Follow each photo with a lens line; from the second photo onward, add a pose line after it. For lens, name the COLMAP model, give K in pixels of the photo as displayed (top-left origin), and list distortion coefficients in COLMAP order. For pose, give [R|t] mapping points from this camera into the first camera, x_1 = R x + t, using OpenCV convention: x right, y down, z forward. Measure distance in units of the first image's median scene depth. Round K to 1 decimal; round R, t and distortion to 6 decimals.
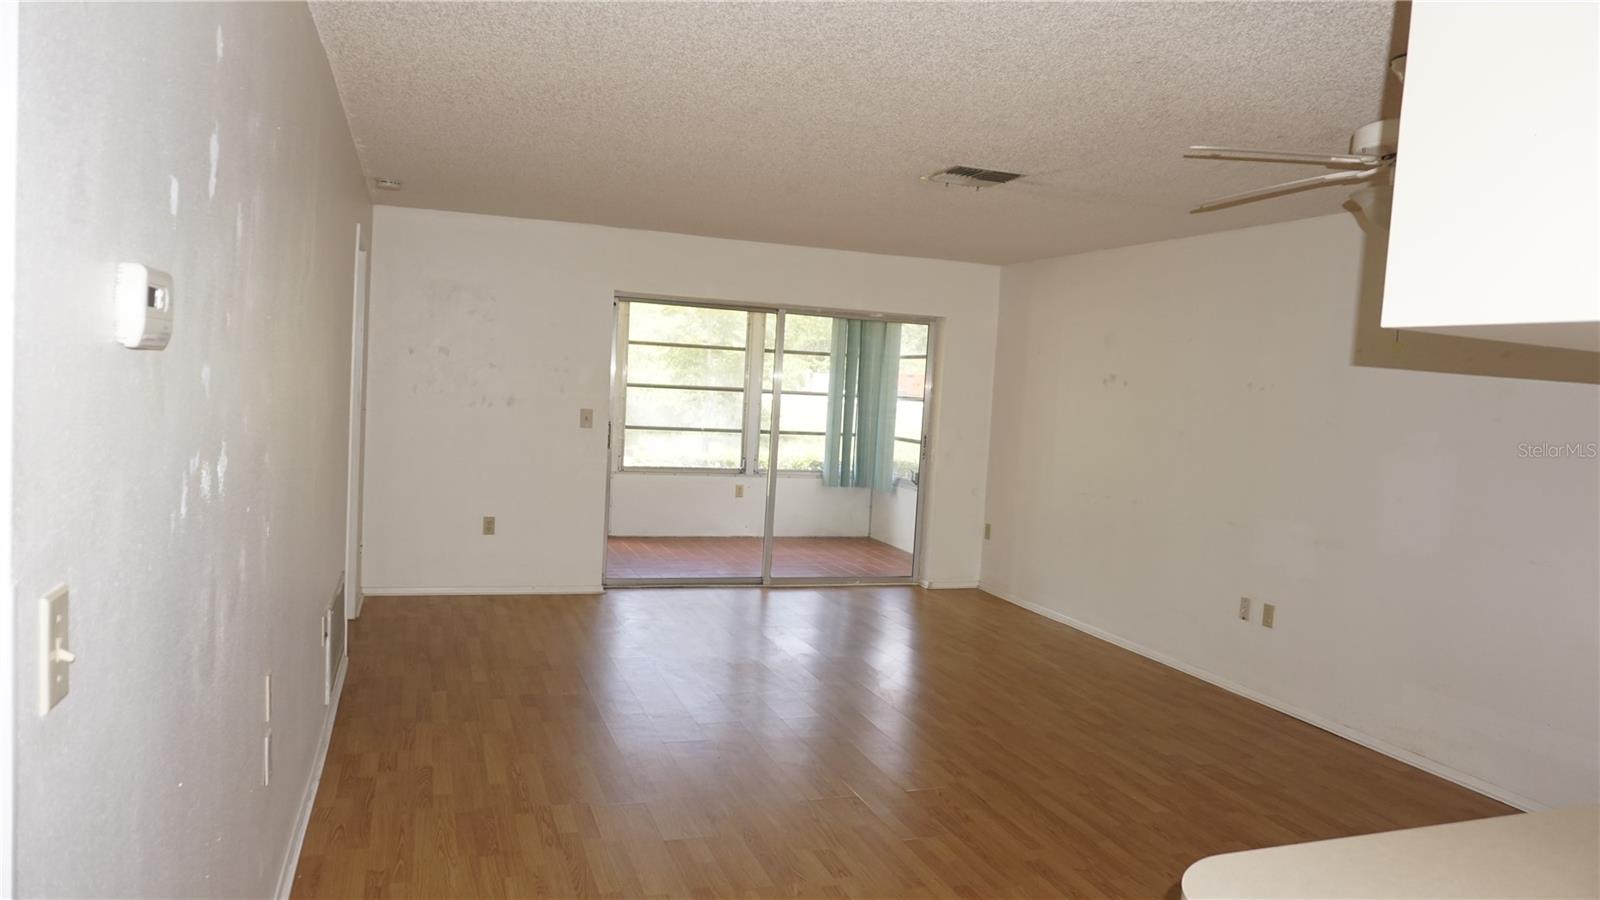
lens RADIAL K [[1070.8, 0, 800.0], [0, 1070.8, 450.0], [0, 0, 1]] dist [-0.047676, 0.020900]
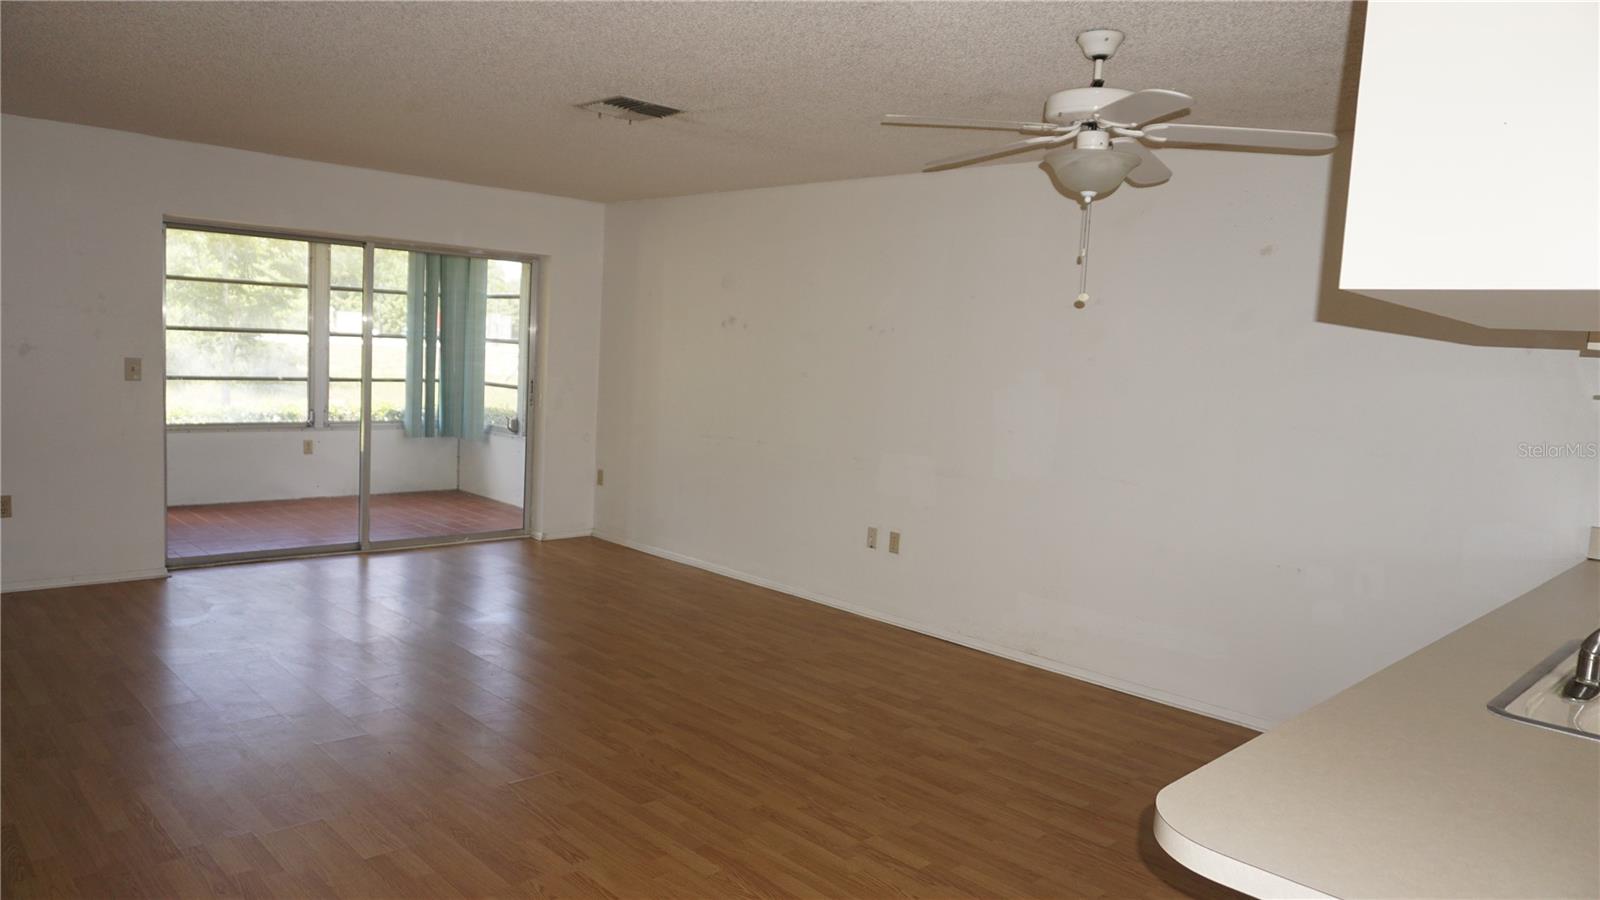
lens RADIAL K [[1070.8, 0, 800.0], [0, 1070.8, 450.0], [0, 0, 1]] dist [-0.047676, 0.020900]
pose [[0.908893, -0.046181, 0.414465, -0.062016], [0.022804, 0.997866, 0.061178, -0.004533], [-0.416405, -0.046153, 0.908007, 0.036117]]
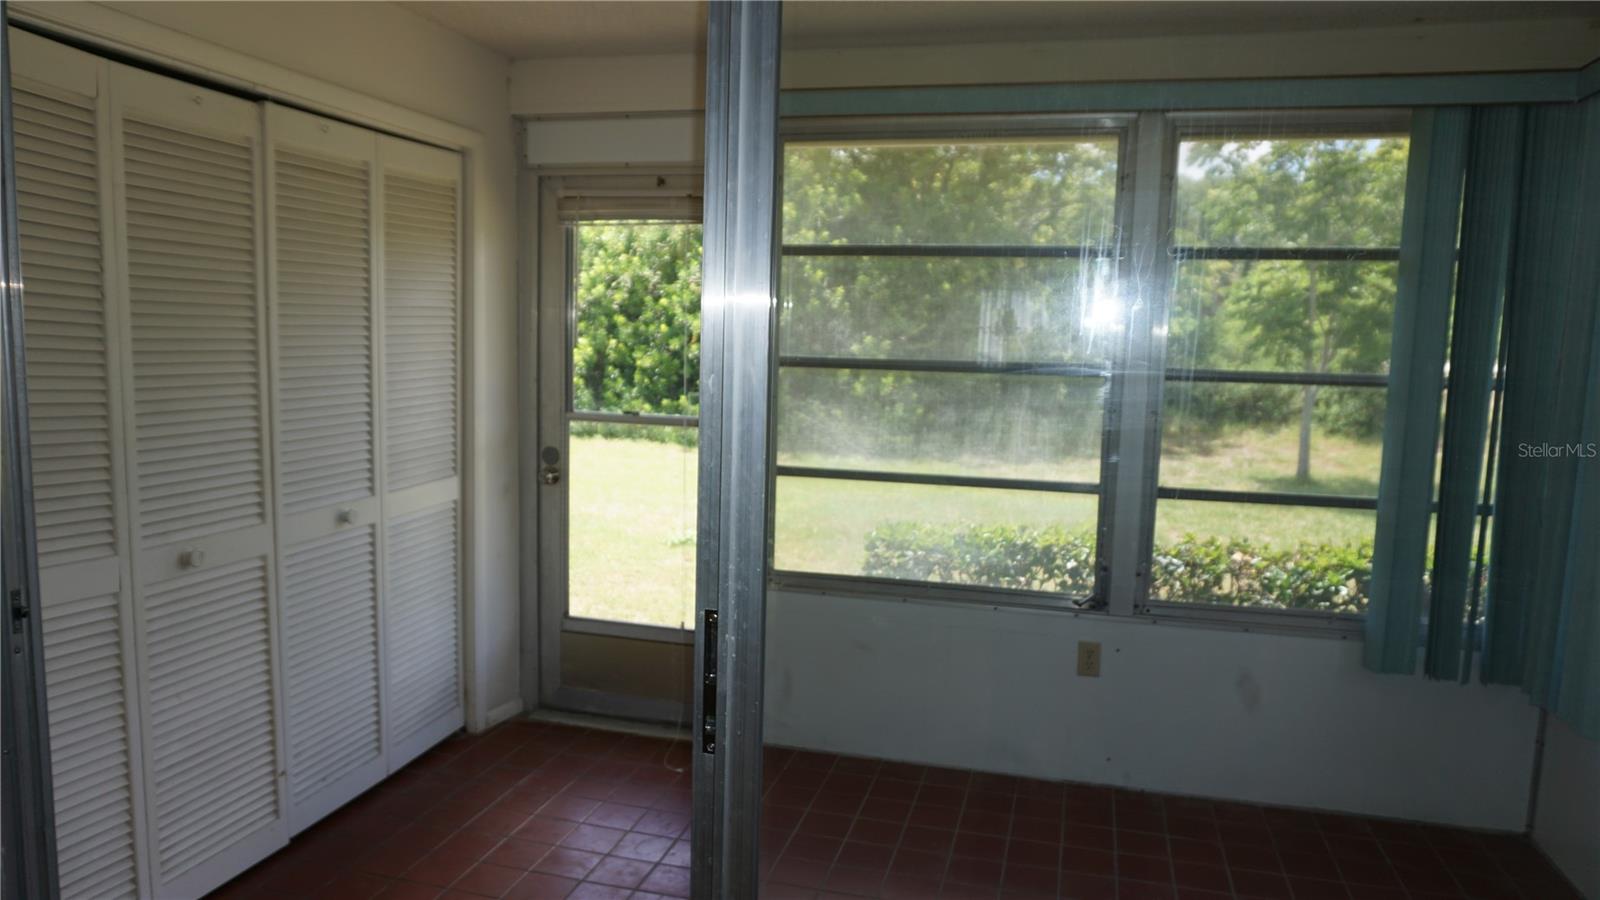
lens RADIAL K [[1071.8, 0, 799.0], [0, 1071.8, 471.8], [0, 0, 1]] dist [-0.052212, -0.001367]
pose [[0.822959, 0.040577, -0.566650, 0.073576], [-0.015602, 0.998684, 0.048854, -0.046969], [0.567887, -0.031364, 0.822509, 0.807514]]
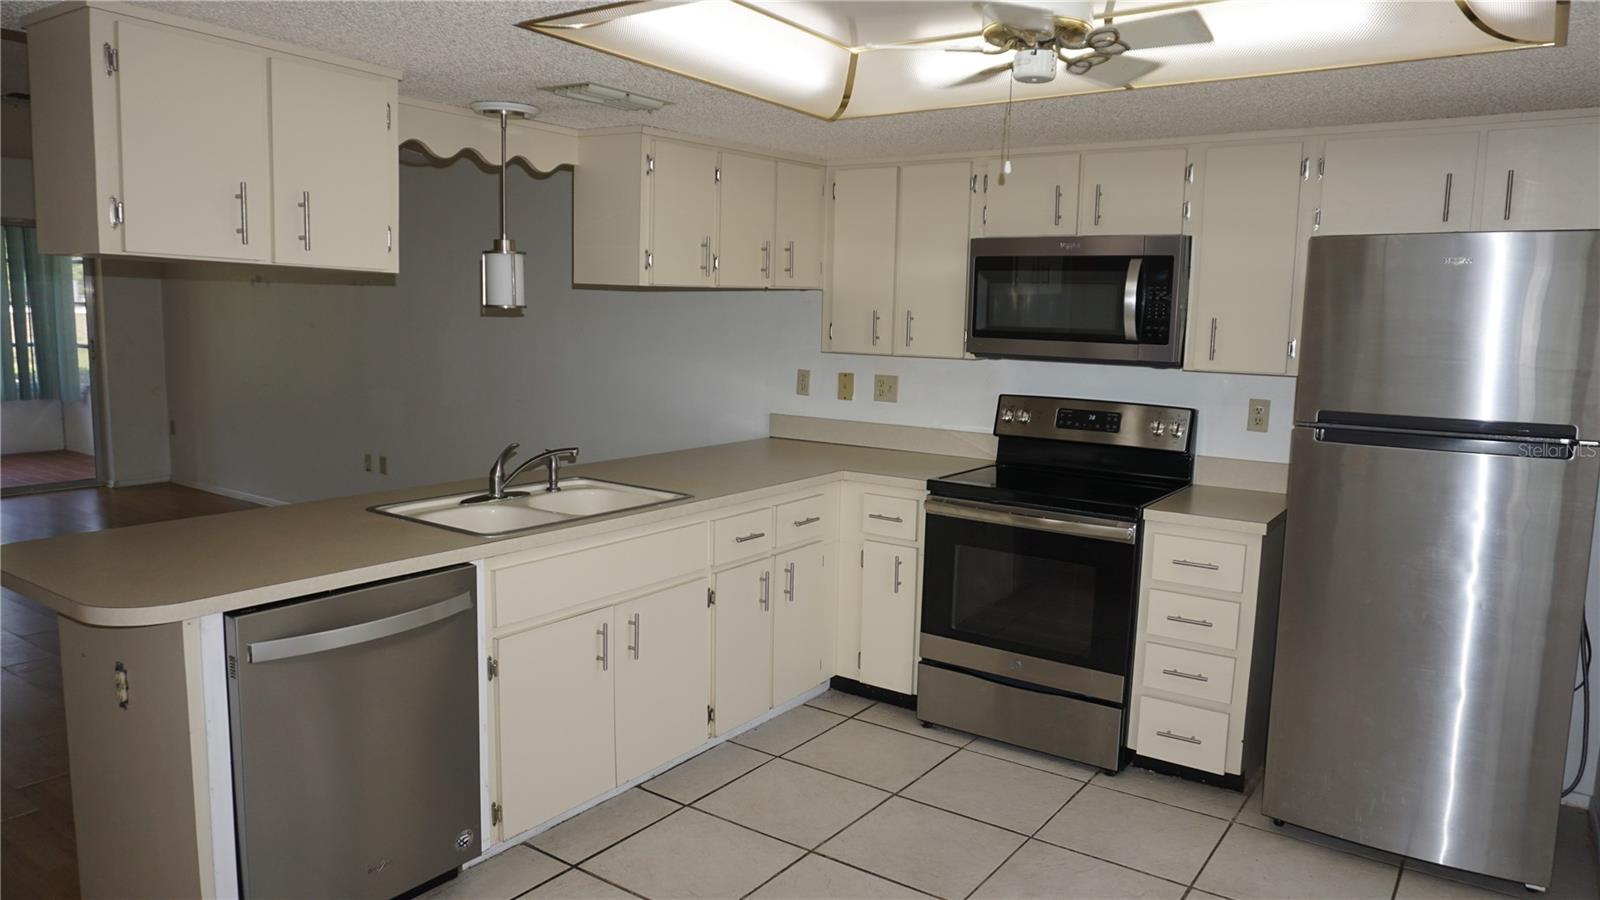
lens RADIAL K [[1069.5, 0, 805.4], [0, 1069.5, 462.0], [0, 0, 1]] dist [-0.050560, 0.027138]
pose [[0.812849, -0.115420, 0.570924, 0.083838], [0.054666, 0.990961, 0.122506, 0.016018], [-0.579903, -0.068369, 0.811812, -0.217728]]
